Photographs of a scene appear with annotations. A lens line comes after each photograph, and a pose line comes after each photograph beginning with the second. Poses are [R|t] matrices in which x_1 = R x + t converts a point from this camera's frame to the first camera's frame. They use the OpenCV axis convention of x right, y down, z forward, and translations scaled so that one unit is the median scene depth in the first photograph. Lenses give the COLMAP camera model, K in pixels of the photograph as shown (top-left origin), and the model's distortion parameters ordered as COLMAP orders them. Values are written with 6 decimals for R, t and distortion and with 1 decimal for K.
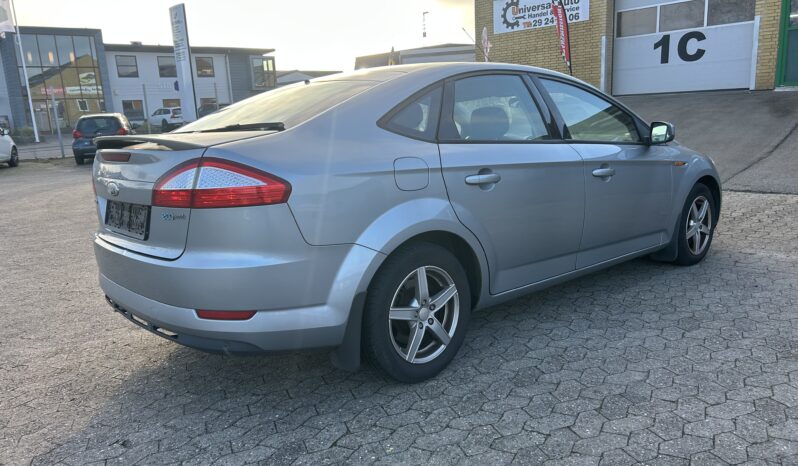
lens RADIAL K [[601.5, 0, 381.1], [0, 601.5, 232.9], [0, 0, 1]] dist [0.055327, -0.053898]
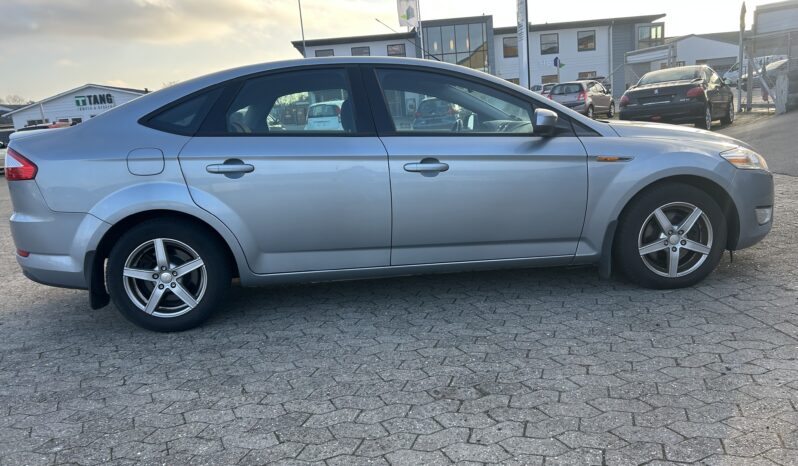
lens RADIAL K [[591.8, 0, 399.0], [0, 591.8, 233.0], [0, 0, 1]] dist [0.060396, -0.068357]
pose [[0.801741, 0.107618, -0.587902, 0.716366], [-0.080288, 0.994132, 0.072490, -0.050546], [0.592254, -0.010917, 0.805677, 0.190804]]
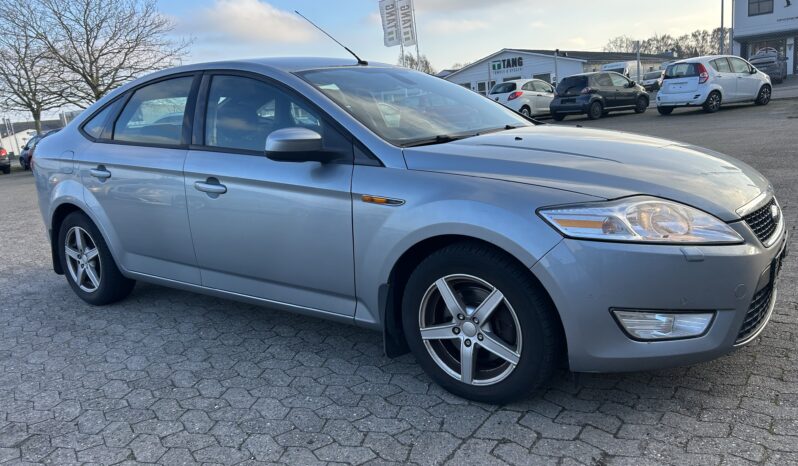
lens RADIAL K [[591.8, 0, 399.0], [0, 591.8, 233.0], [0, 0, 1]] dist [0.060396, -0.068357]
pose [[0.235919, 0.230899, -0.943943, 1.004837], [-0.112391, 0.971326, 0.209508, -0.198861], [0.965252, 0.056663, 0.255105, 0.849805]]
